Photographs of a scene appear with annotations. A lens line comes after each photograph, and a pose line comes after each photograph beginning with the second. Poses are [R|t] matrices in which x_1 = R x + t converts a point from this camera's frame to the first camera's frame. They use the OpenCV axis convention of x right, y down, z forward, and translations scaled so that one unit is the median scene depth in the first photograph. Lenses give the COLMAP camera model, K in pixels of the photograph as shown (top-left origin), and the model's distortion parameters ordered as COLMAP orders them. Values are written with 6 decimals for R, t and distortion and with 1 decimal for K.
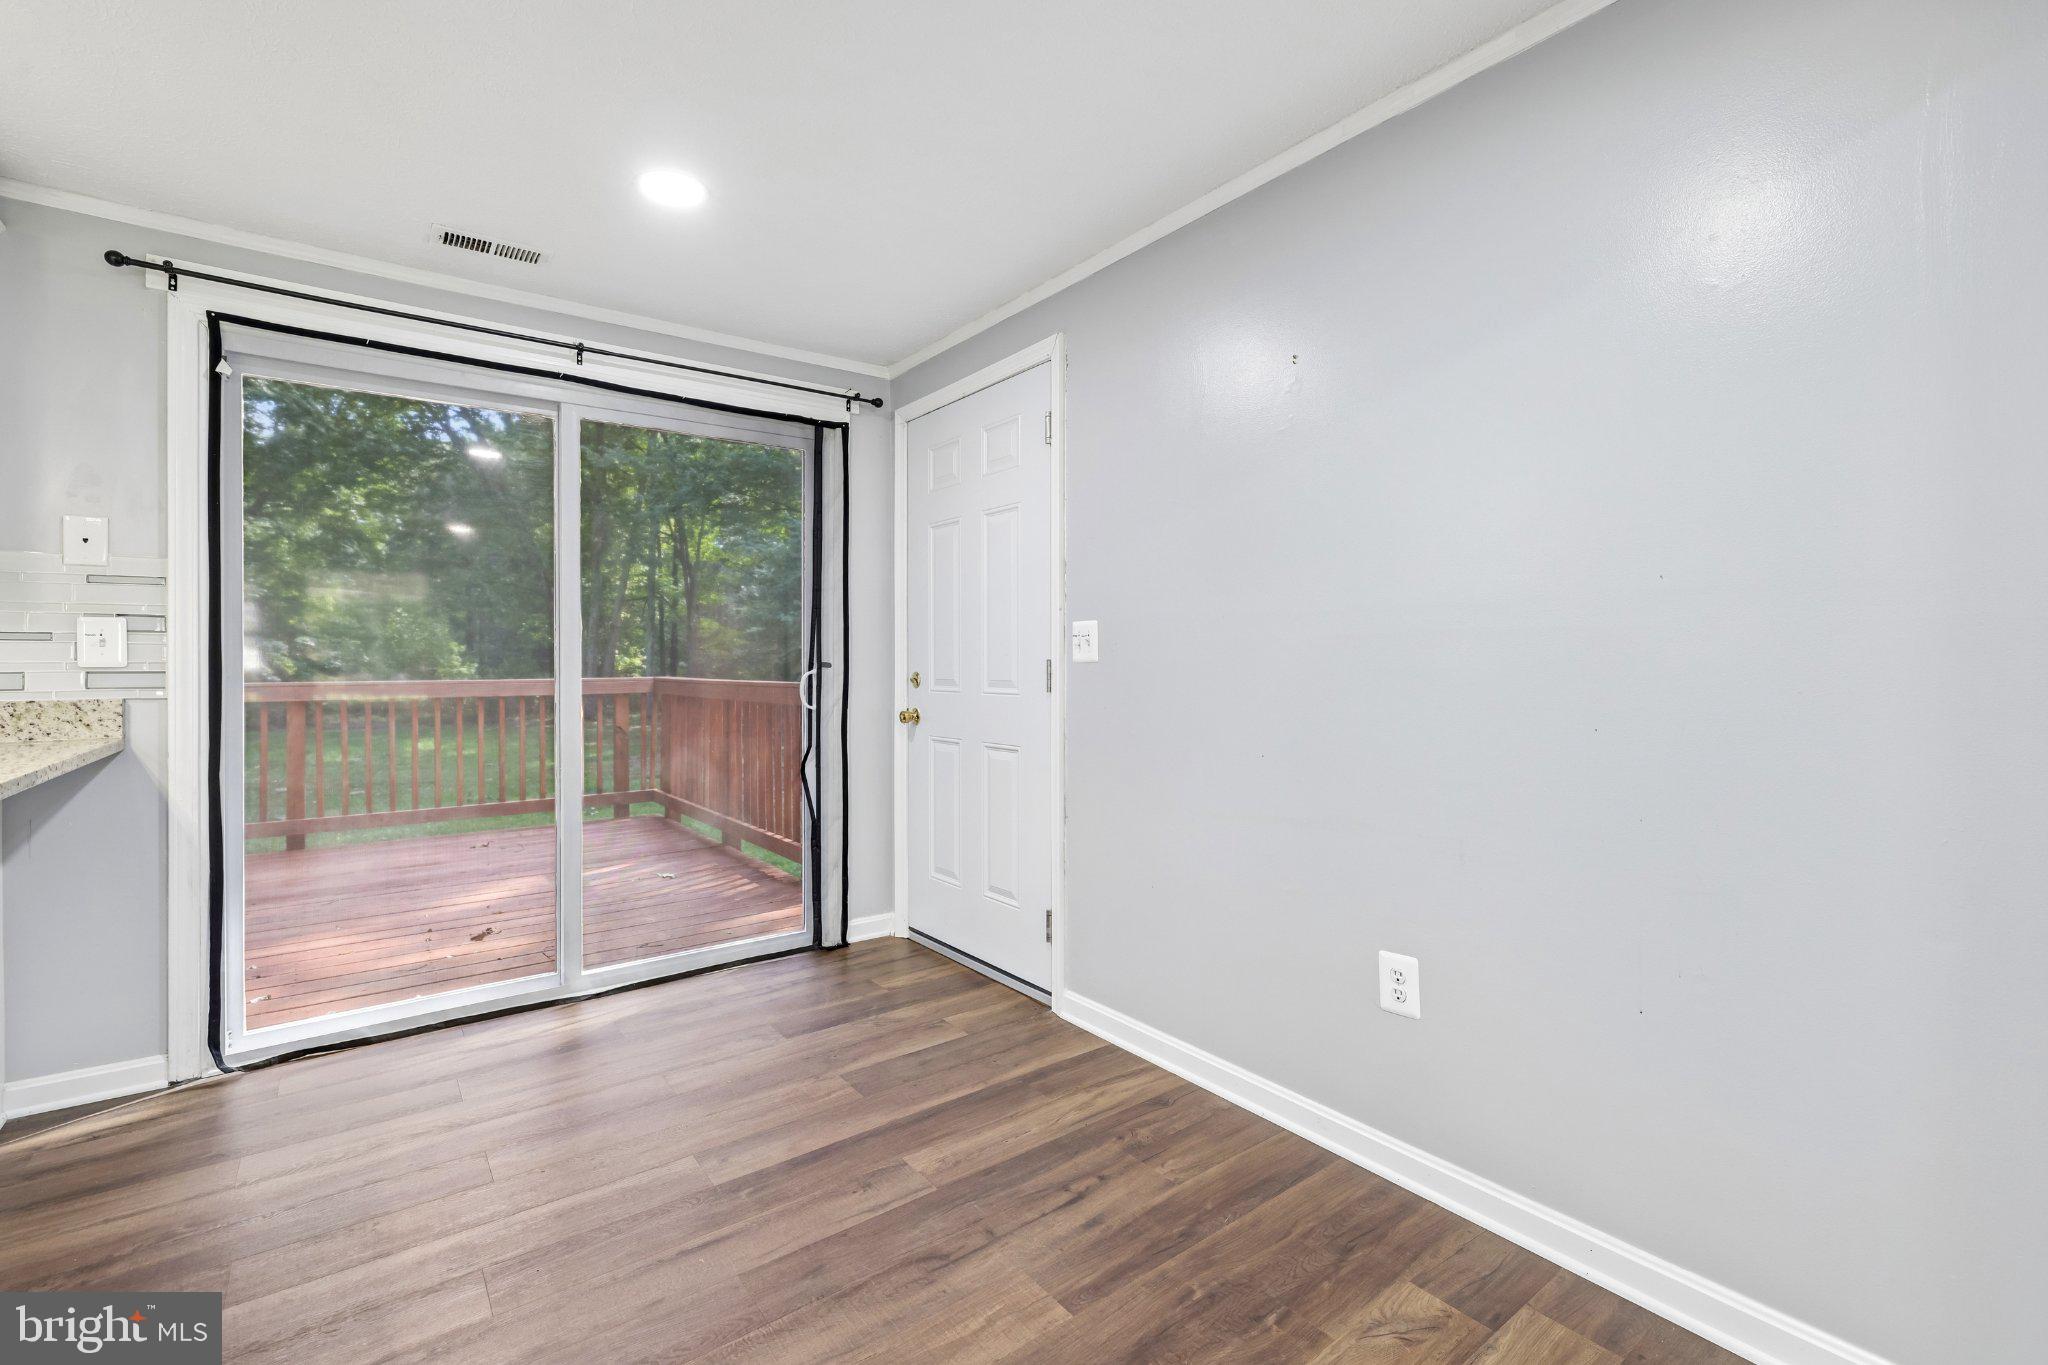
lens RADIAL K [[894.3, 0, 1022.0], [0, 894.3, 649.7], [0, 0, 1]] dist [-0.000218, 0.000125]
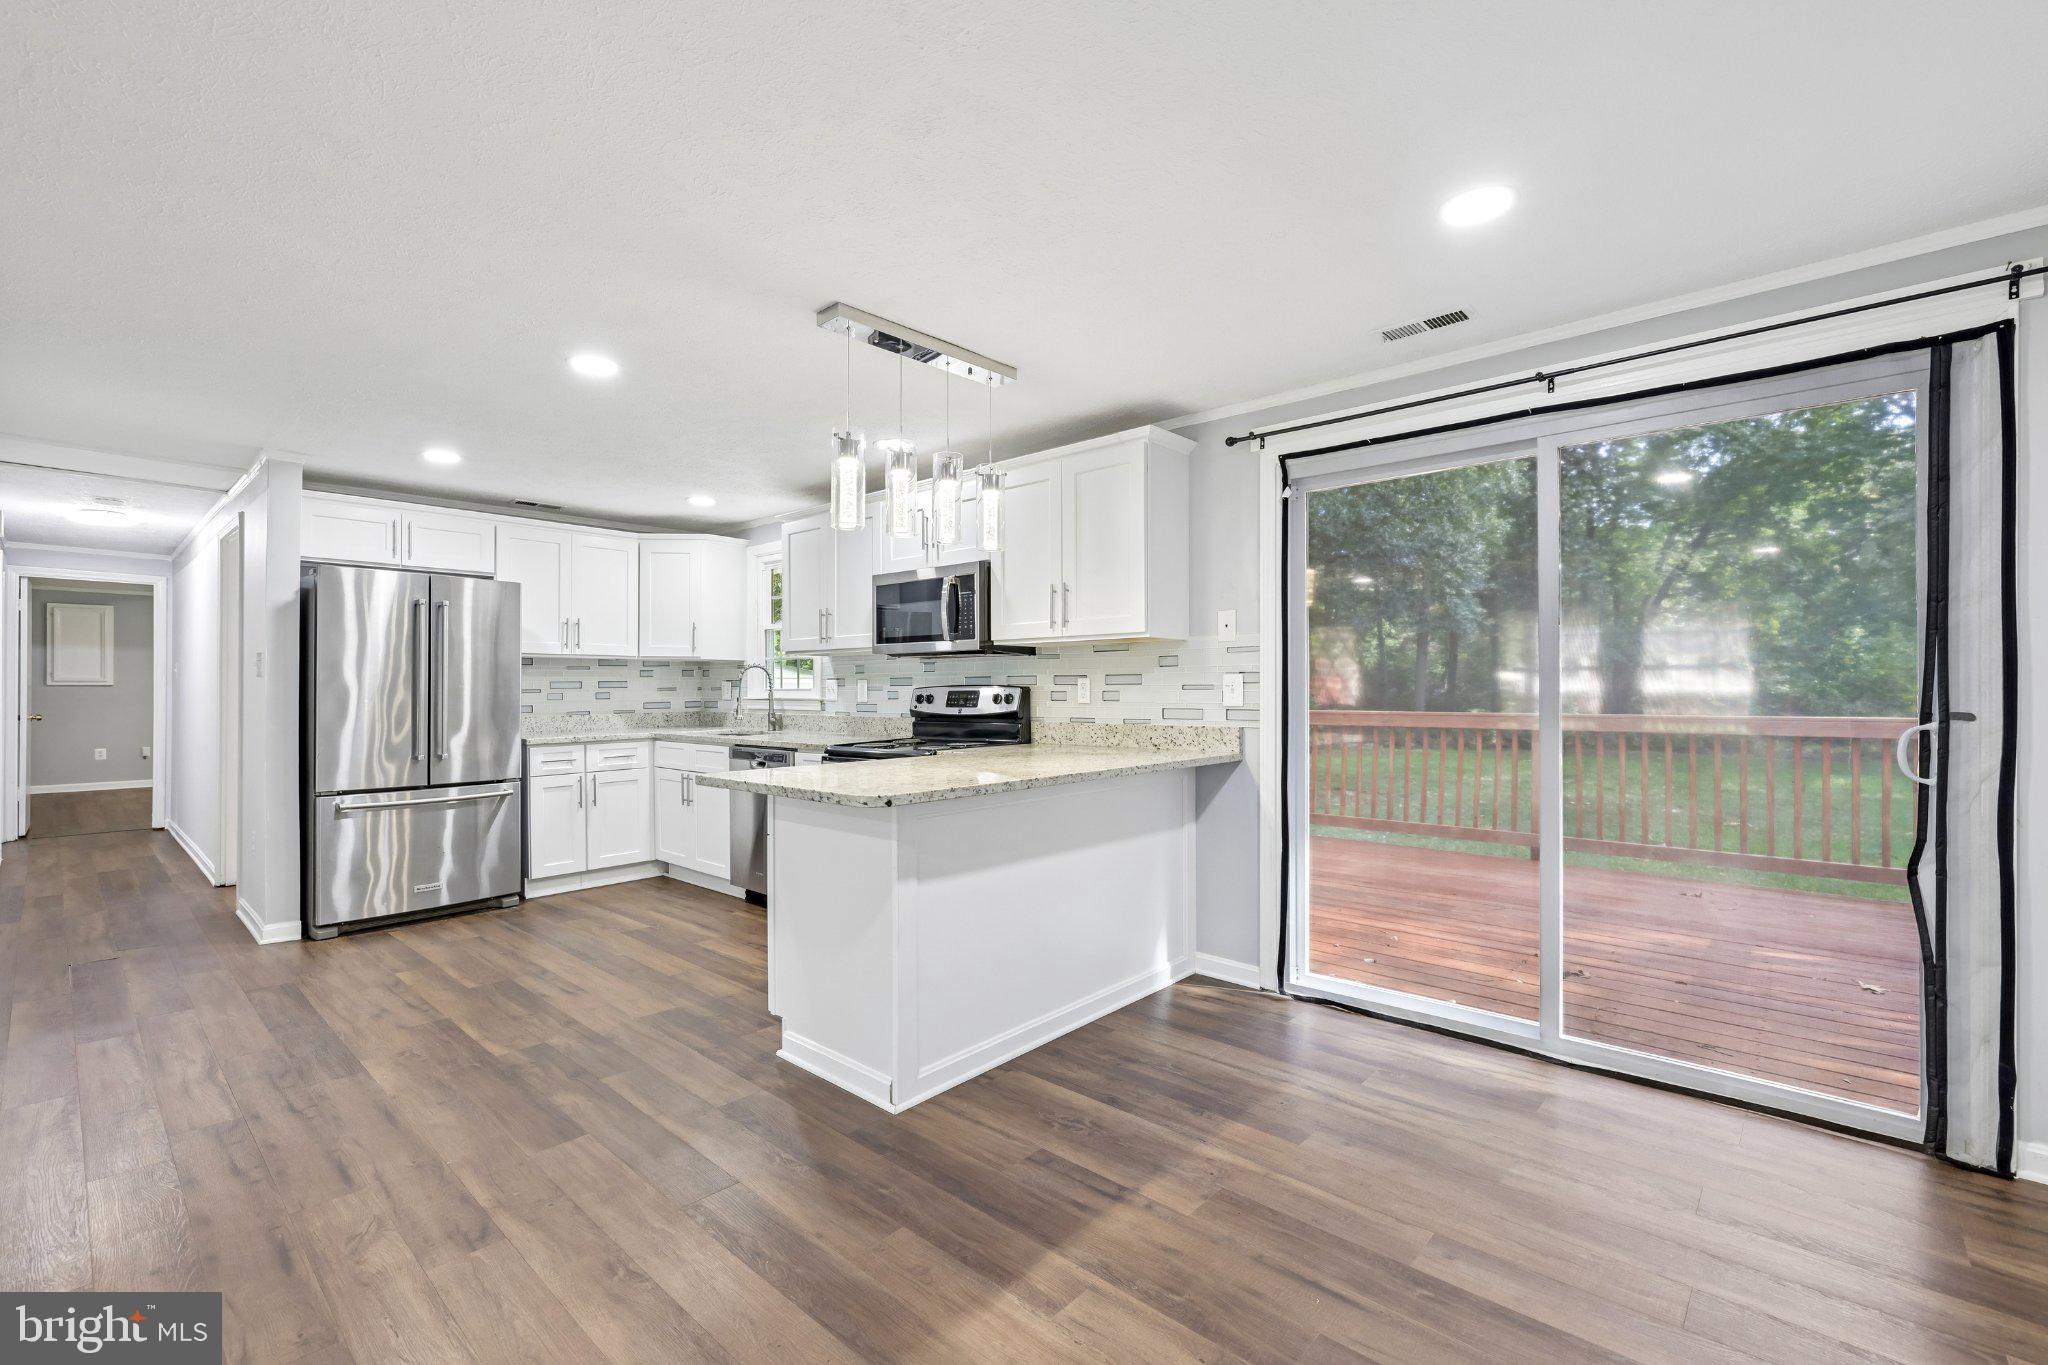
lens RADIAL K [[882.1, 0, 1013.8], [0, 882.1, 688.5], [0, 0, 1]] dist [0.000346, 0.000113]
pose [[0.188282, 0.001993, -0.982113, 0.319846], [0.014190, 0.999888, 0.004749, -0.018622], [0.982012, -0.014830, 0.188233, 0.264506]]
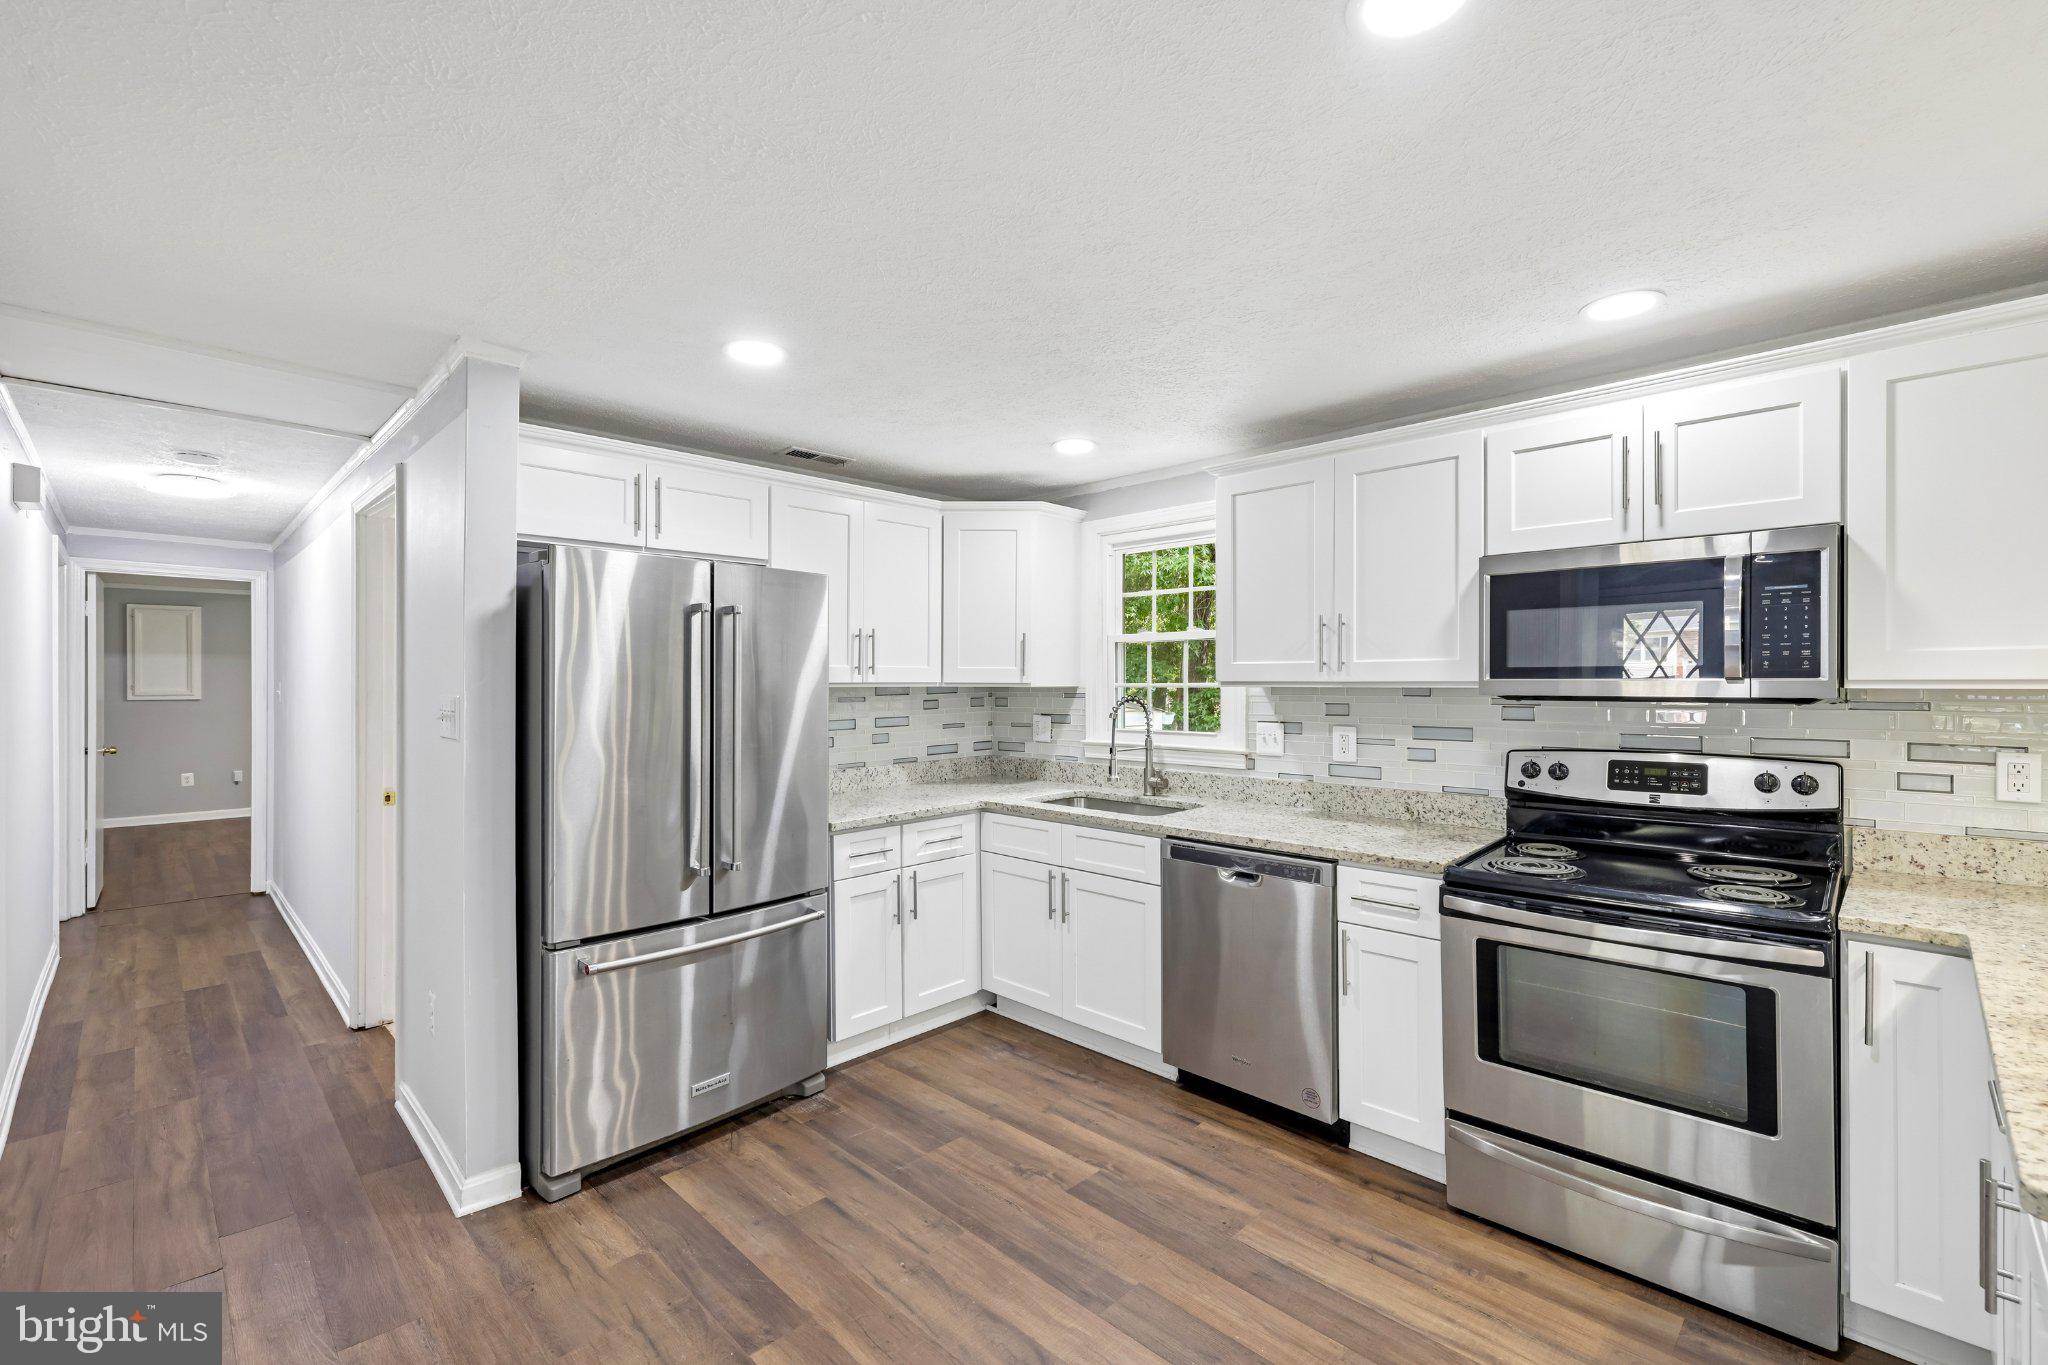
lens RADIAL K [[872.5, 0, 1006.5], [0, 872.5, 683.7], [0, 0, 1]] dist [-0.000260, 0.000103]
pose [[0.140441, 0.005848, -0.990072, -0.441132], [0.014320, 0.999866, 0.007937, -0.099773], [0.989985, -0.015293, 0.140338, -0.269108]]
